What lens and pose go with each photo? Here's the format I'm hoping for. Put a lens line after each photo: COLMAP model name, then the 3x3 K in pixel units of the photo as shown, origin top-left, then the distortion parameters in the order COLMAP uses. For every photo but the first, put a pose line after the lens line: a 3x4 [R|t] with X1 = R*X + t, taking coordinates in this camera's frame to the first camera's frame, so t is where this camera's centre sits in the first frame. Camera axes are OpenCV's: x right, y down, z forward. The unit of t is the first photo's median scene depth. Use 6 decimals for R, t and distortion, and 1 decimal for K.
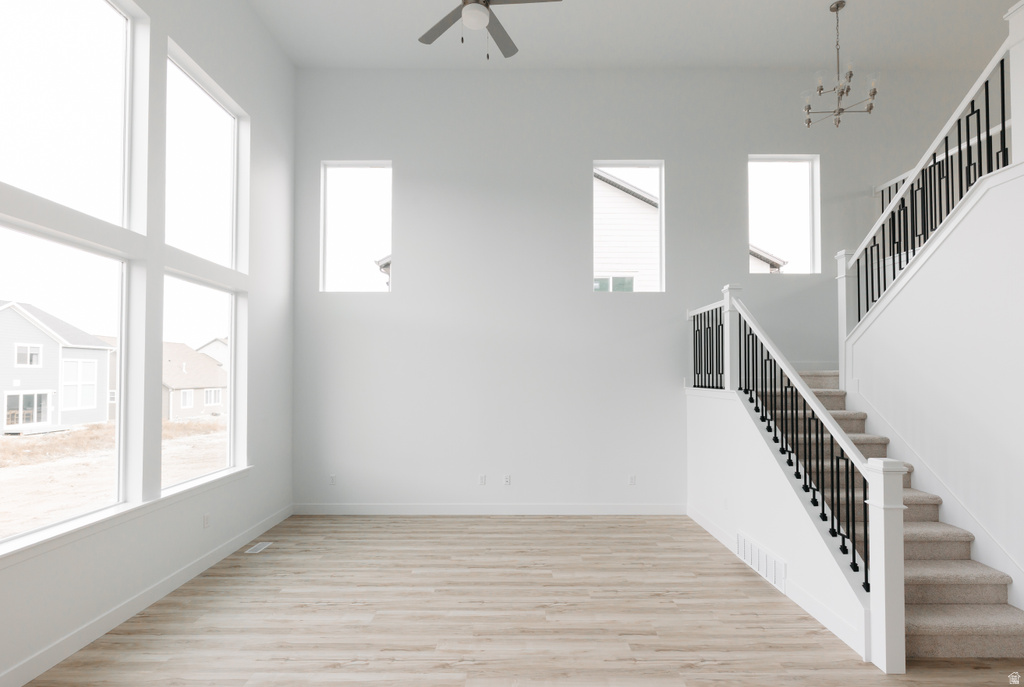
lens RADIAL K [[477.5, 0, 506.1], [0, 477.5, 366.3], [0, 0, 1]] dist [-0.000215, 0.000042]
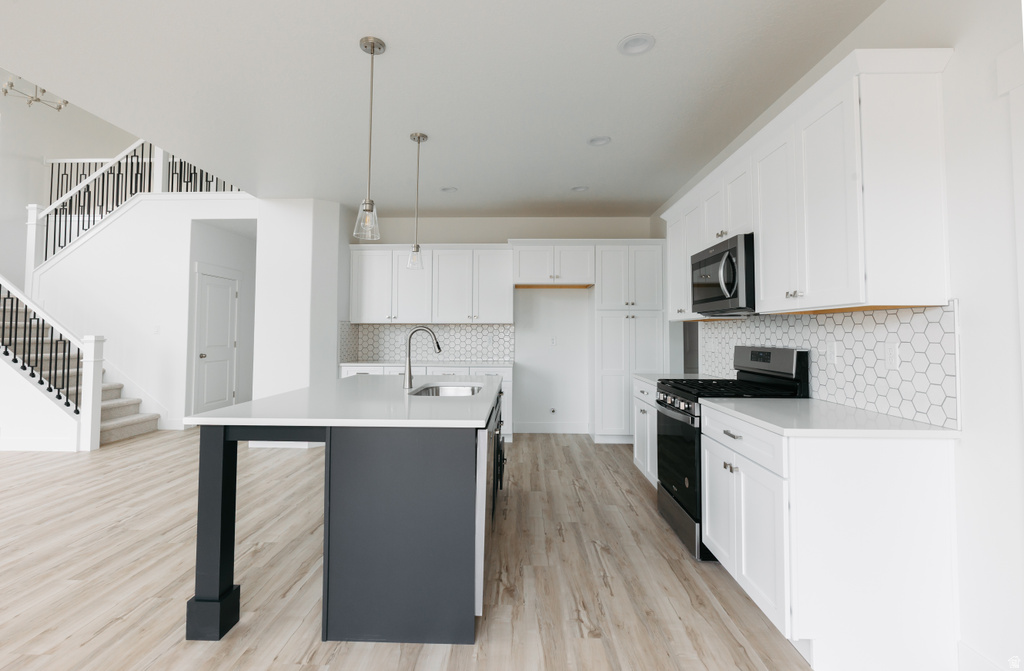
lens RADIAL K [[476.7, 0, 515.1], [0, 476.7, 312.3], [0, 0, 1]] dist [-0.001108, -0.000181]
pose [[0.016653, 0.046915, 0.998760, -0.740722], [-0.018519, 0.998742, -0.046605, 0.121381], [-0.999690, -0.017720, 0.017501, -0.469790]]
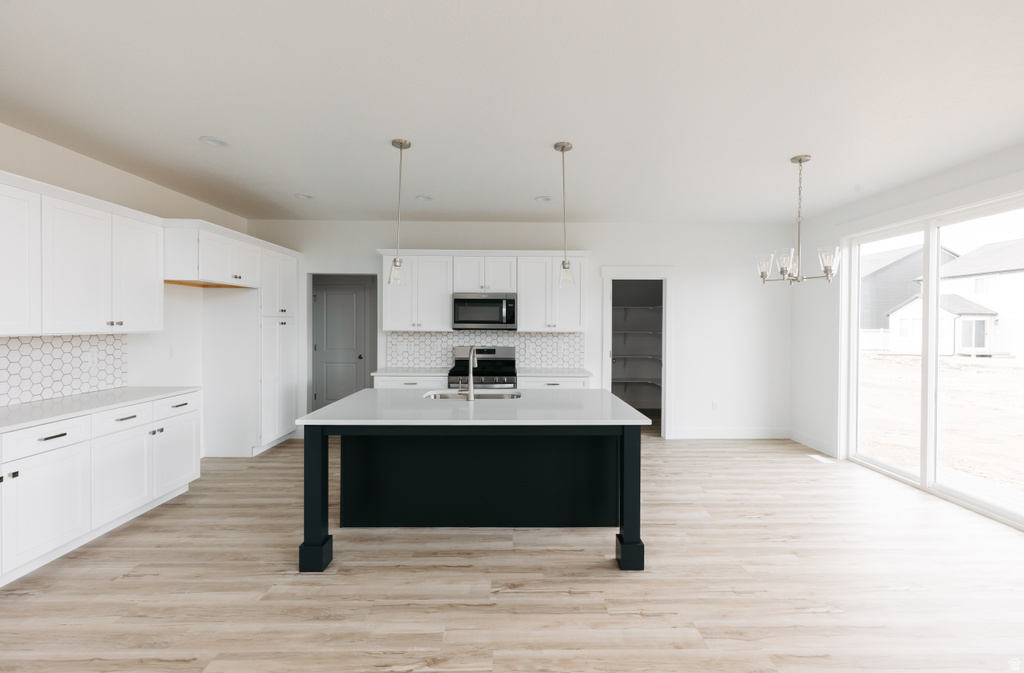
lens RADIAL K [[439.4, 0, 512.8], [0, 439.4, 331.7], [0, 0, 1]] dist [0.000120, 0.000034]
pose [[-0.999858, -0.004597, -0.016203, -0.000646], [-0.004705, 0.999967, 0.006579, 0.075542], [0.016173, 0.006655, -0.999847, 0.572363]]
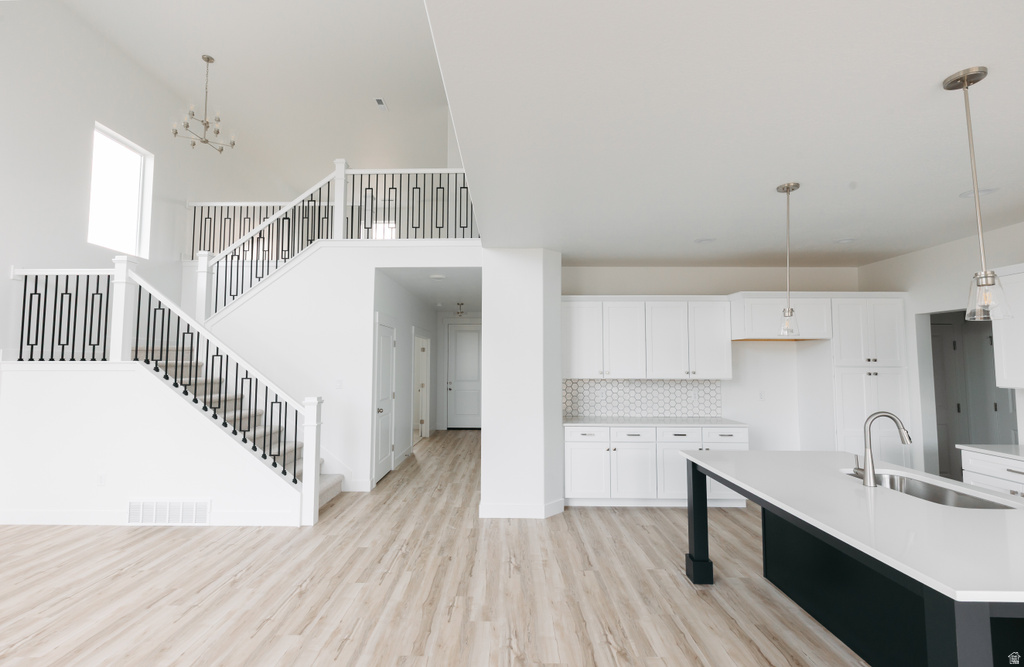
lens RADIAL K [[445.2, 0, 512.0], [0, 445.2, 333.5], [0, 0, 1]] dist [-0.000367, -0.000055]
pose [[-0.003836, 0.067163, 0.997735, -0.576311], [-0.017686, 0.997581, -0.067221, 0.050863], [-0.999836, -0.017904, -0.002639, 0.236258]]
